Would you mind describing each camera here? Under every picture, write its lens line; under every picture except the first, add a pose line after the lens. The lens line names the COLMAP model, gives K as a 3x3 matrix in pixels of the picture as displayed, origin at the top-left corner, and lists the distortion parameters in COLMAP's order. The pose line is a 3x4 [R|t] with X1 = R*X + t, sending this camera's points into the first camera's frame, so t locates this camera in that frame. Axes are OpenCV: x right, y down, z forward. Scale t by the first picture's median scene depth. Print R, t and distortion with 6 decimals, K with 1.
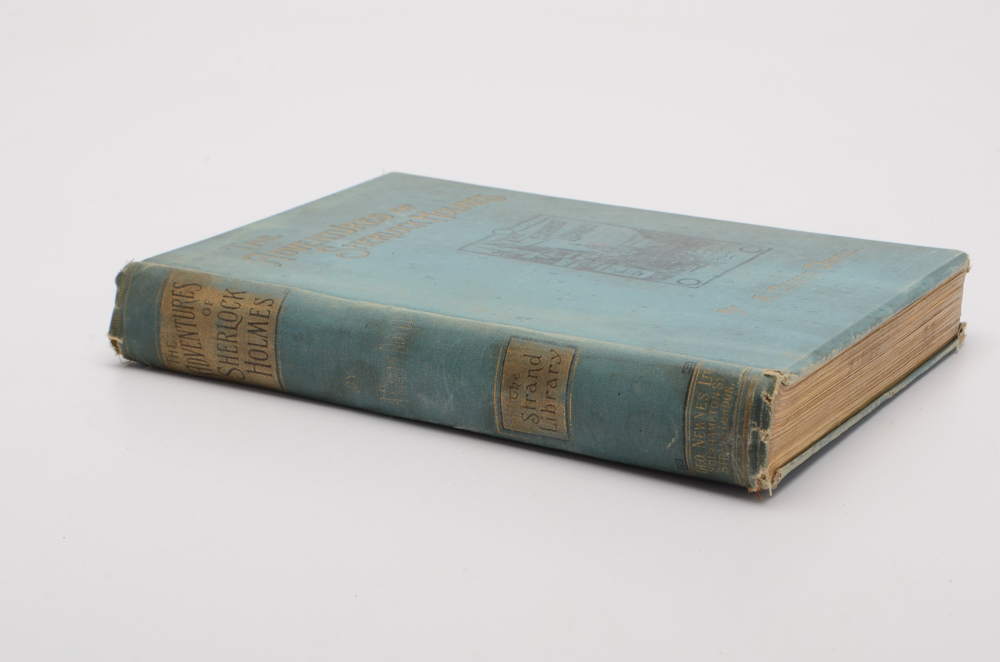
lens RADIAL K [[2341.3, 0, 500.2], [0, 2341.3, 331.3], [0, 0, 1]] dist [0.017178, 0.000000]
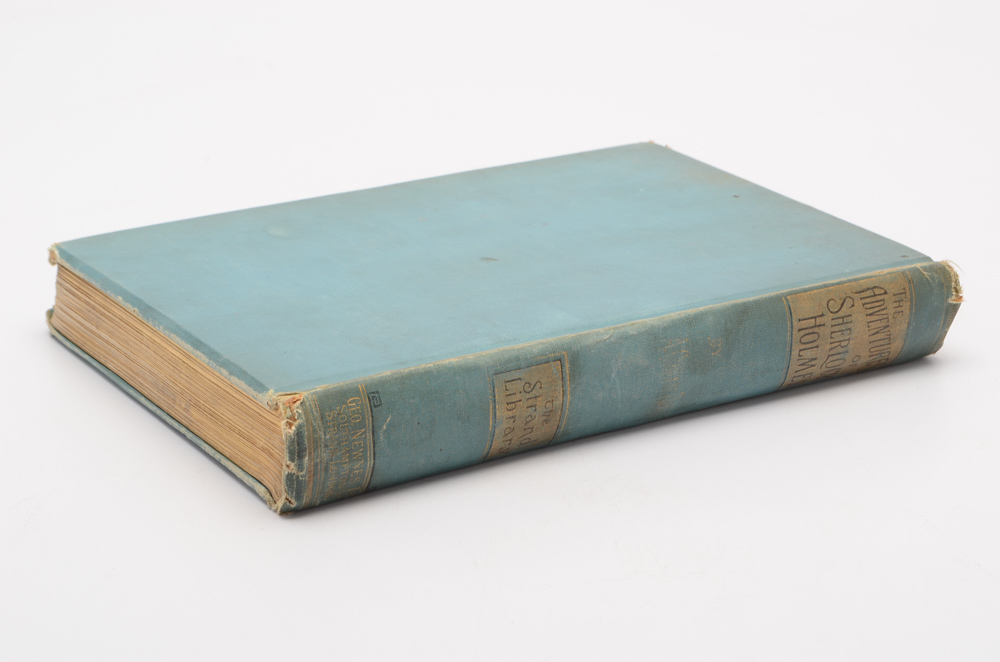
lens RADIAL K [[2341.3, 0, 500.0], [0, 2341.3, 331.0], [0, 0, 1]] dist [0.017178, 0.000000]
pose [[-0.998471, -0.007431, -0.054771, 0.077183], [0.045223, -0.679585, -0.732202, 0.735614], [-0.031780, -0.733559, 0.678882, 0.383167]]
